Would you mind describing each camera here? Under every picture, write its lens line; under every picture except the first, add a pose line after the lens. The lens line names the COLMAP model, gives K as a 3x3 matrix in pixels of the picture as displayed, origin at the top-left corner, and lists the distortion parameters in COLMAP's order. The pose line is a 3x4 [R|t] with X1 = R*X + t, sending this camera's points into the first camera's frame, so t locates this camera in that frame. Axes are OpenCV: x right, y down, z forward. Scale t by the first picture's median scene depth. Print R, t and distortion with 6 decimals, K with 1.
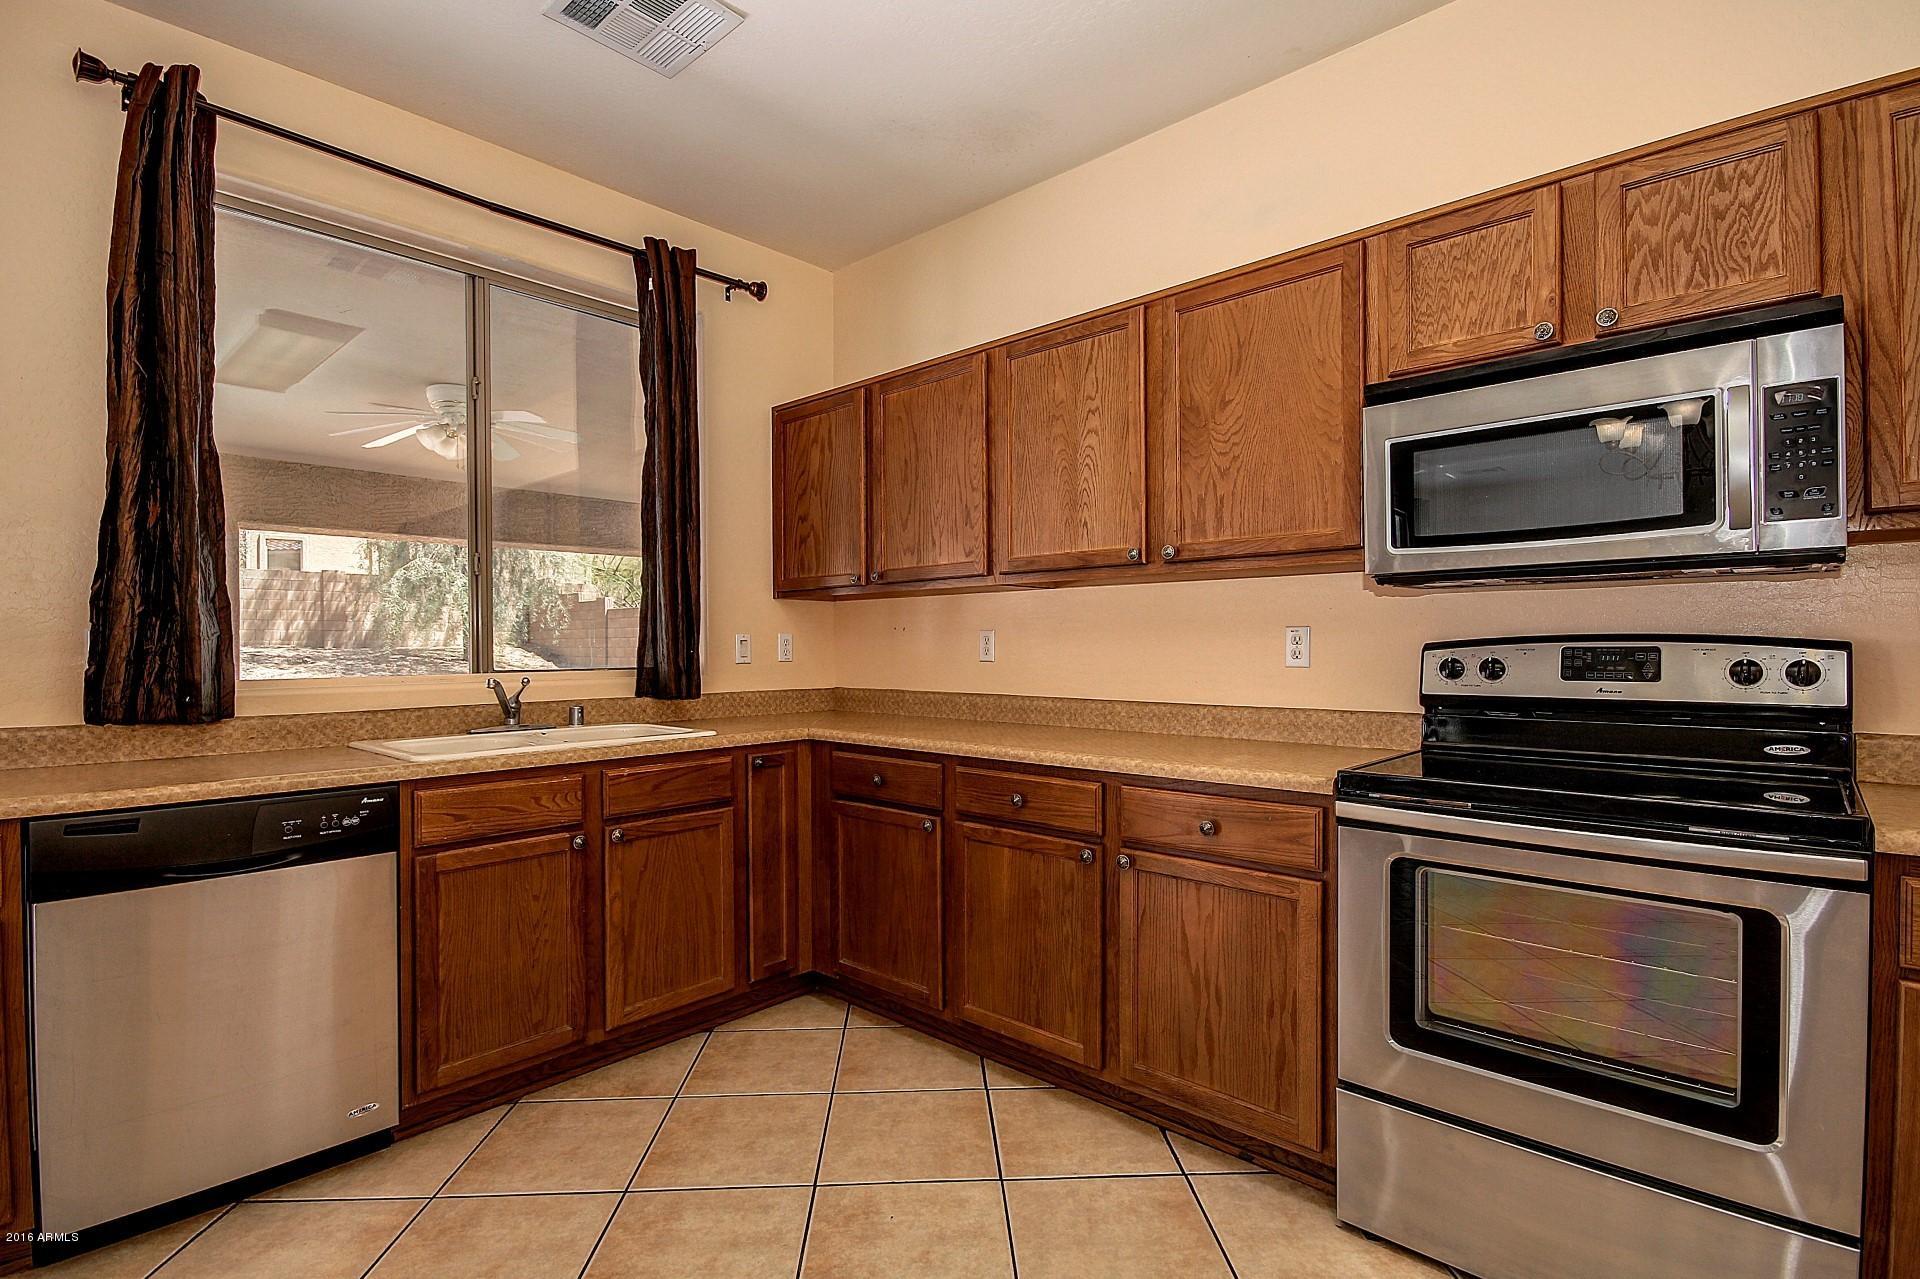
lens RADIAL K [[886.4, 0, 962.3], [0, 886.4, 647.7], [0, 0, 1]] dist [-0.002471, -0.003806]
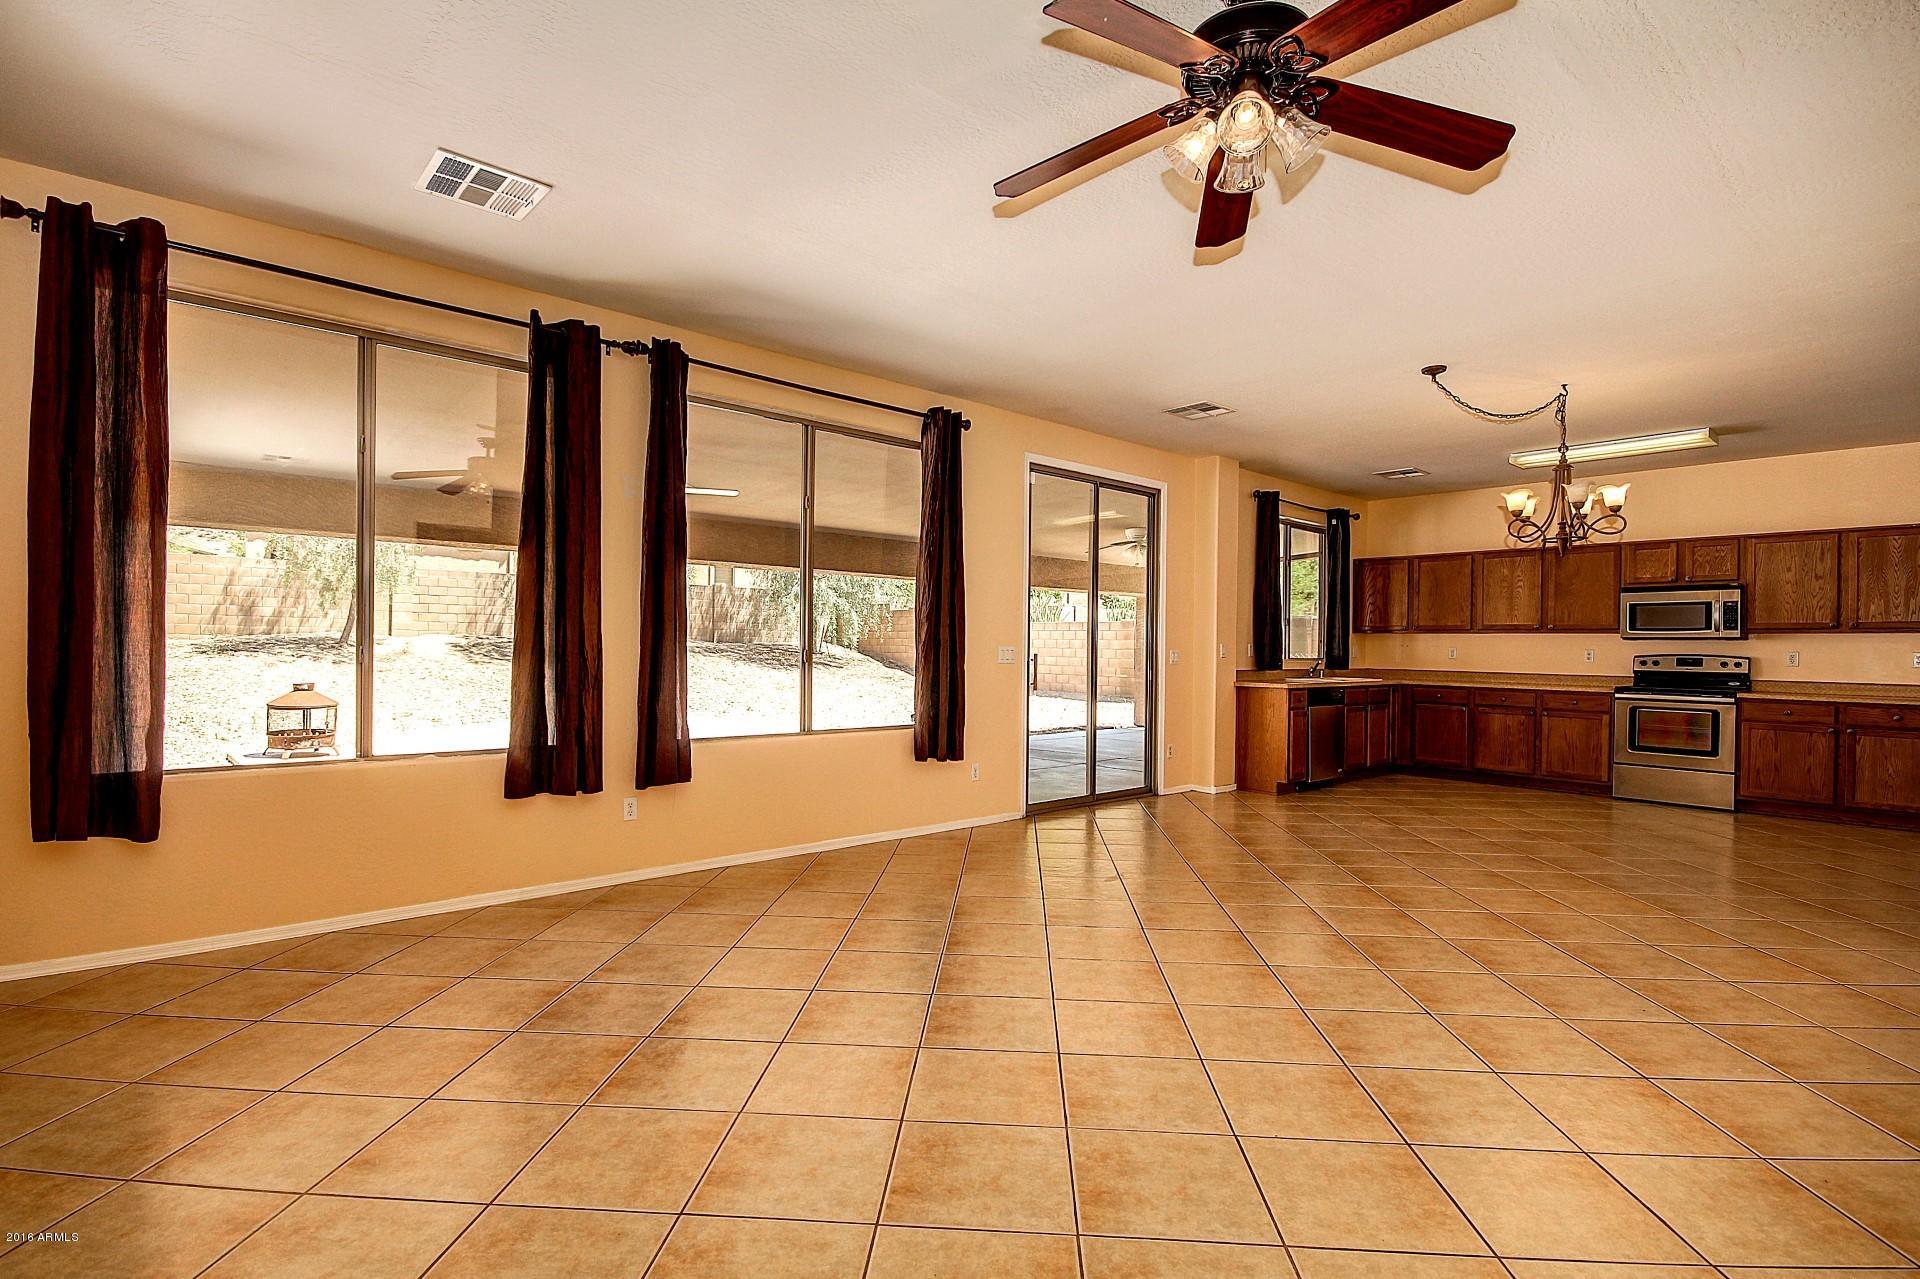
lens RADIAL K [[886.4, 0, 965.7], [0, 886.4, 647.4], [0, 0, 1]] dist [-0.002471, -0.003806]
pose [[0.993245, 0.021567, -0.114014, -1.688878], [-0.022199, 0.999744, -0.004283, 0.035674], [0.113893, 0.006785, 0.993470, -2.742056]]
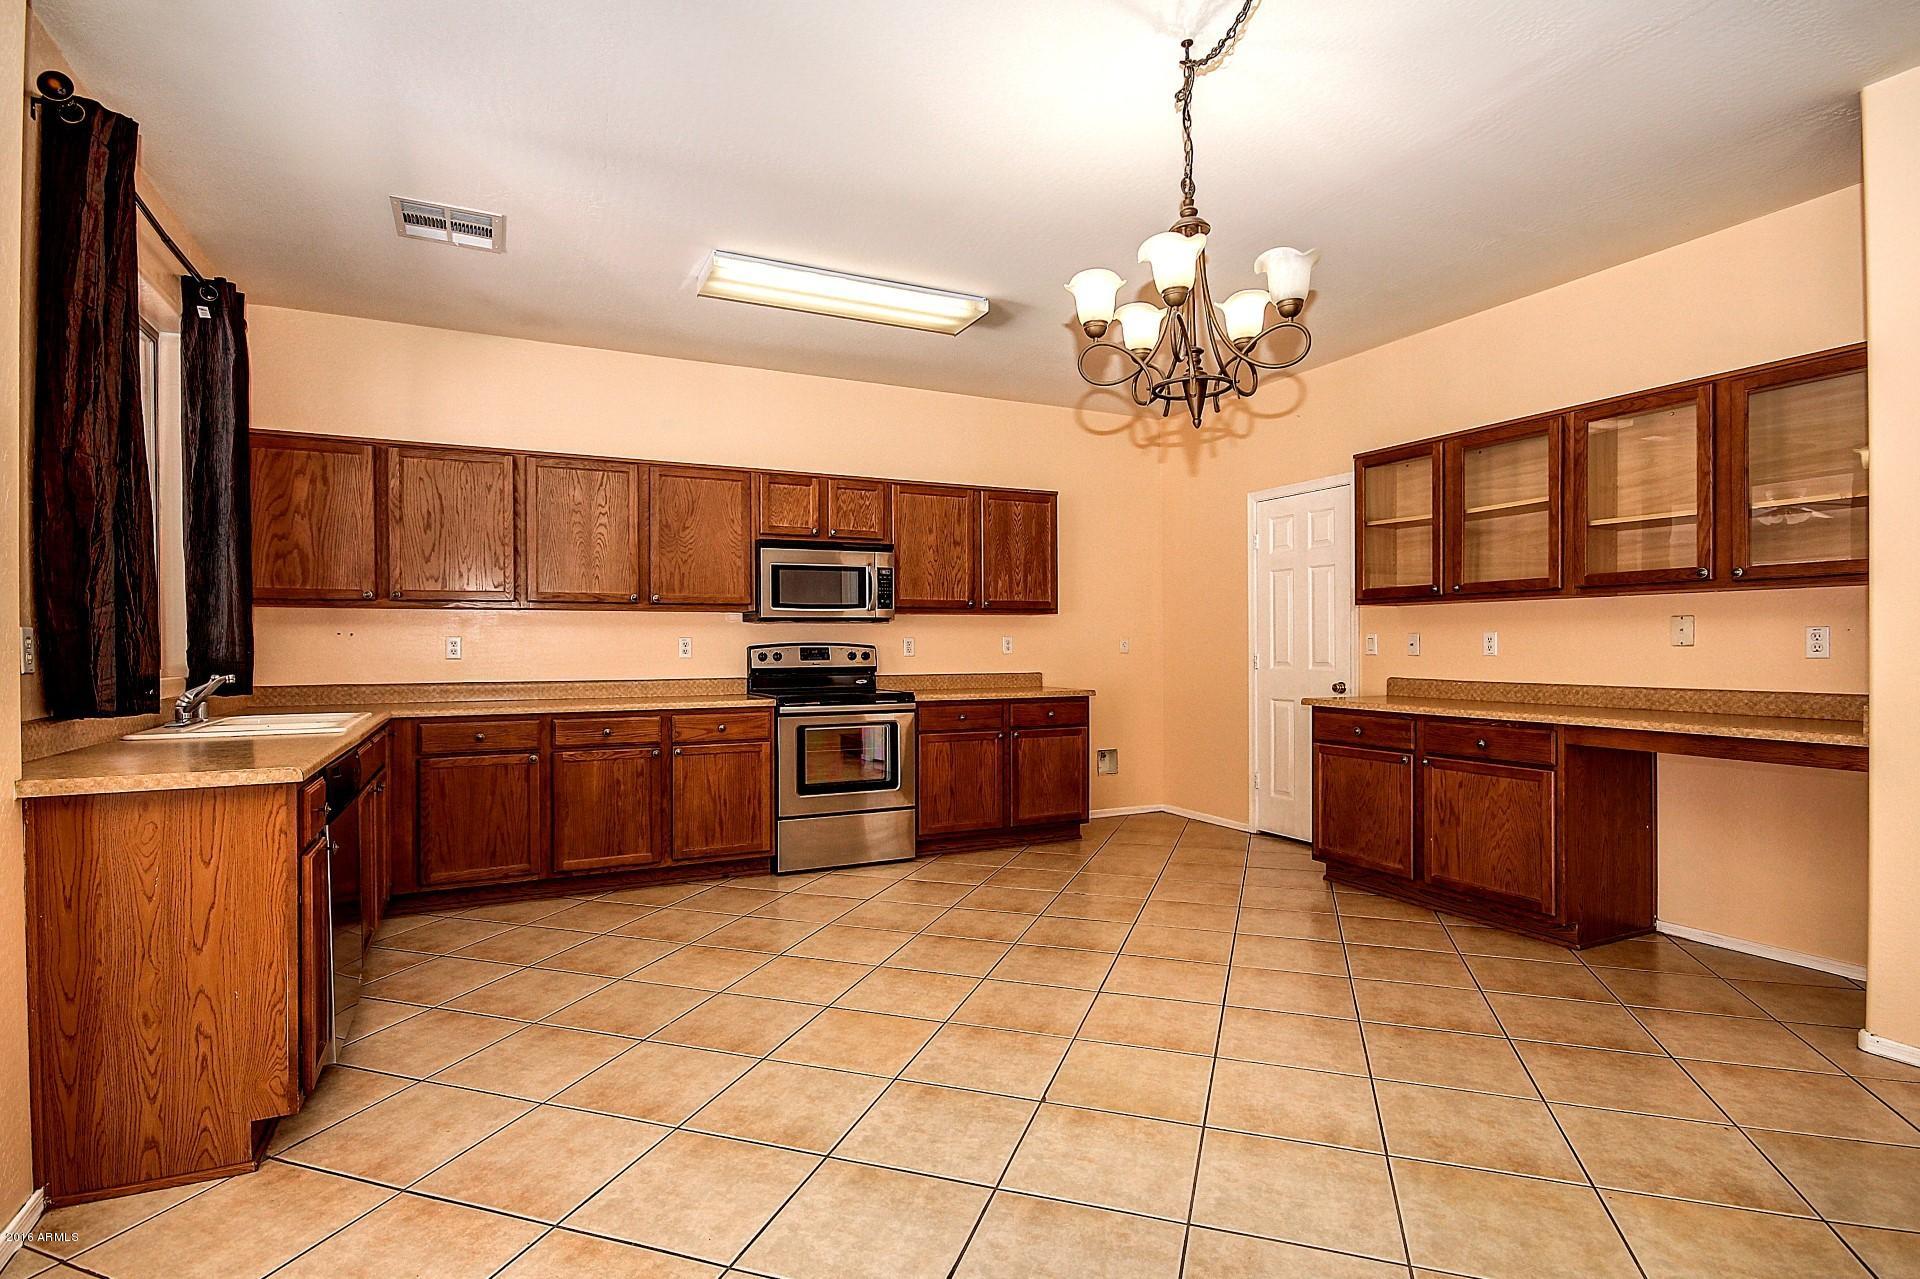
lens RADIAL K [[950.8, 0, 940.0], [0, 950.8, 645.9], [0, 0, 1]] dist [0.013588, 0.000036]
pose [[0.382308, 0.003809, 0.924027, -1.556128], [0.008866, 0.999930, -0.007790, 0.017687], [-0.923993, 0.011171, 0.382247, -0.385568]]
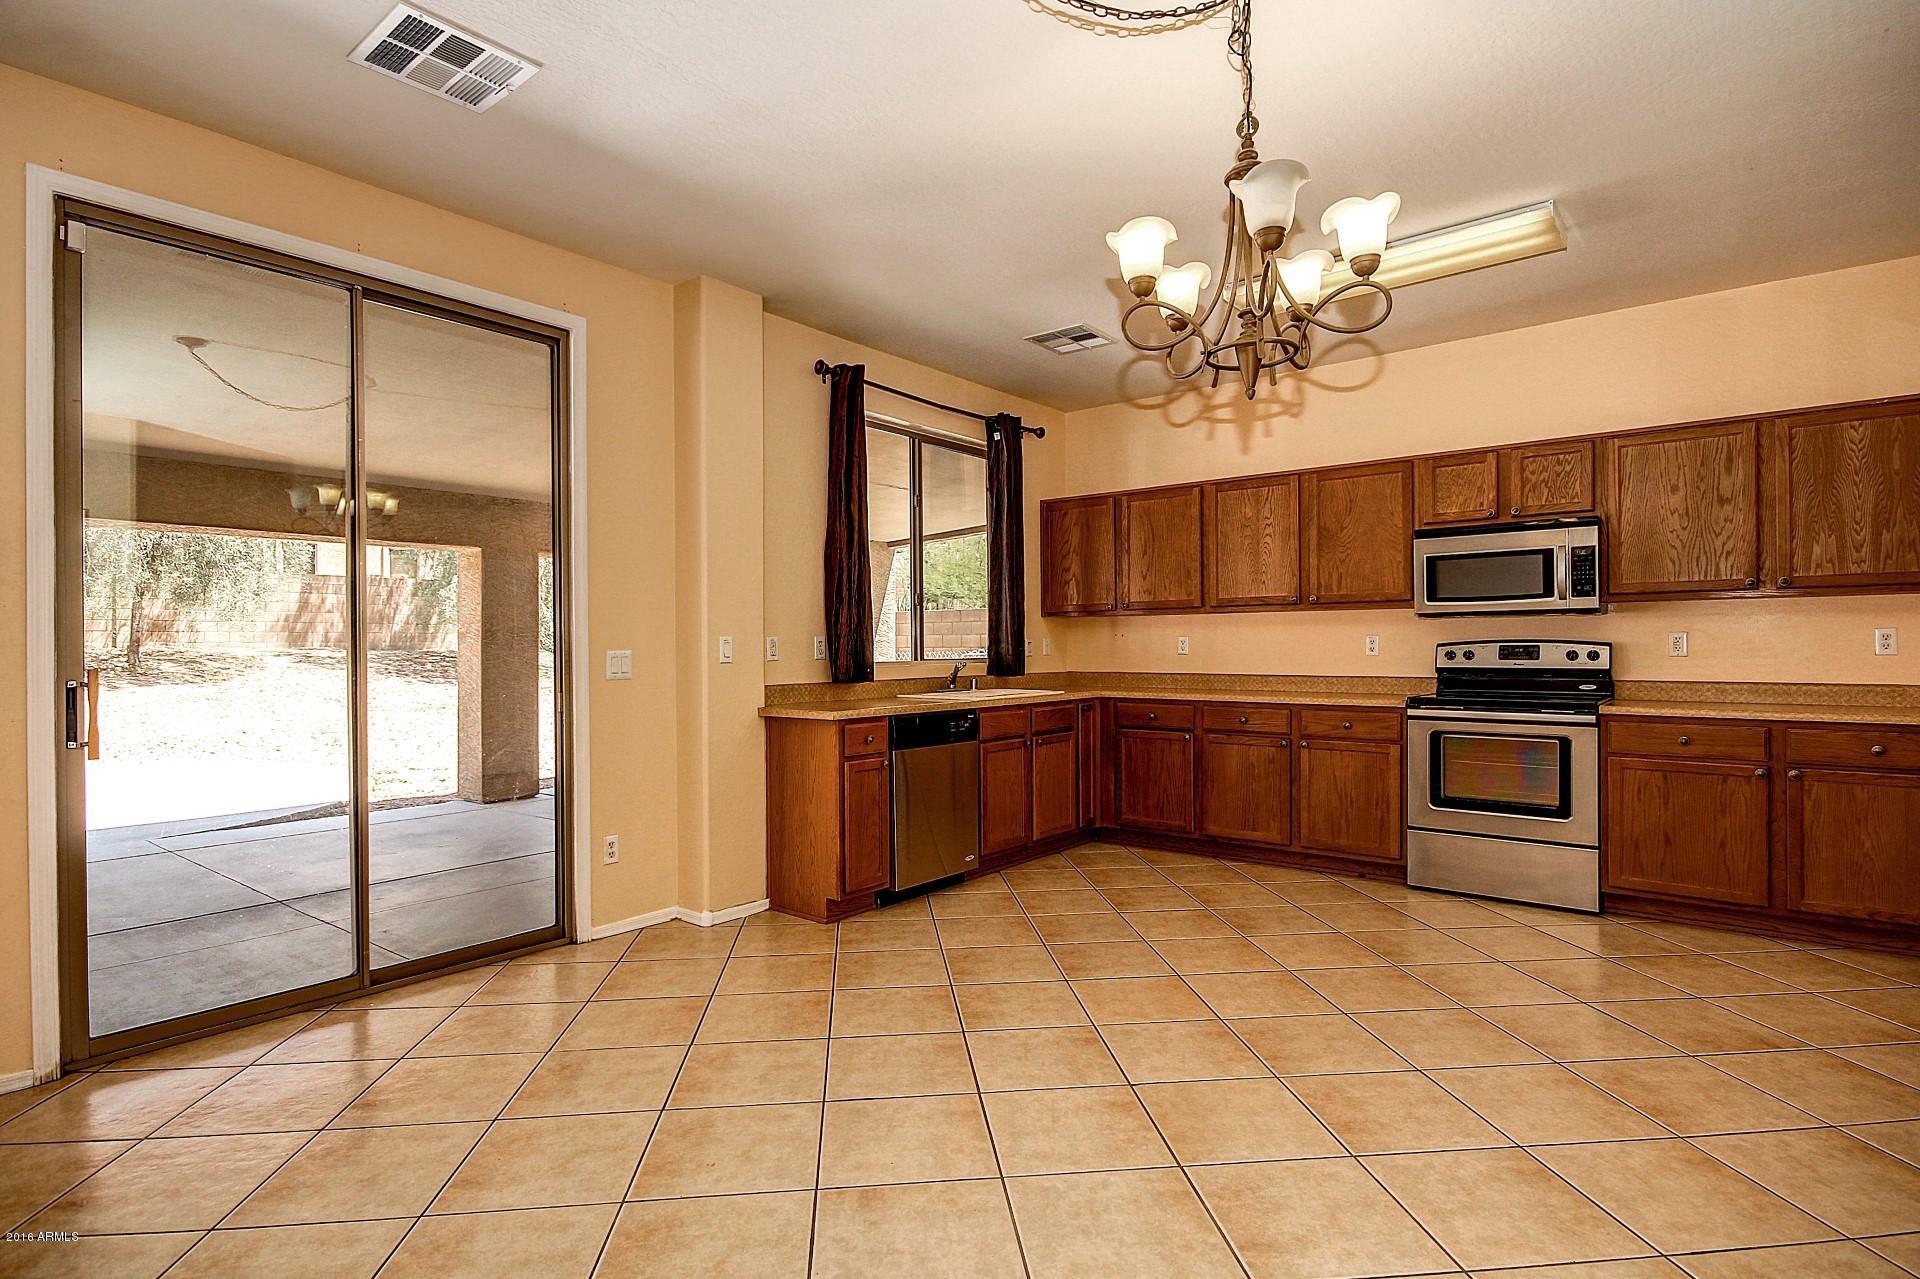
lens RADIAL K [[950.8, 0, 968.0], [0, 950.8, 645.3], [0, 0, 1]] dist [0.013588, 0.000036]
pose [[0.998369, 0.000485, 0.057084, -0.734893], [-0.000016, 0.999966, -0.008204, 0.017694], [-0.057086, 0.008189, 0.998336, -1.220498]]
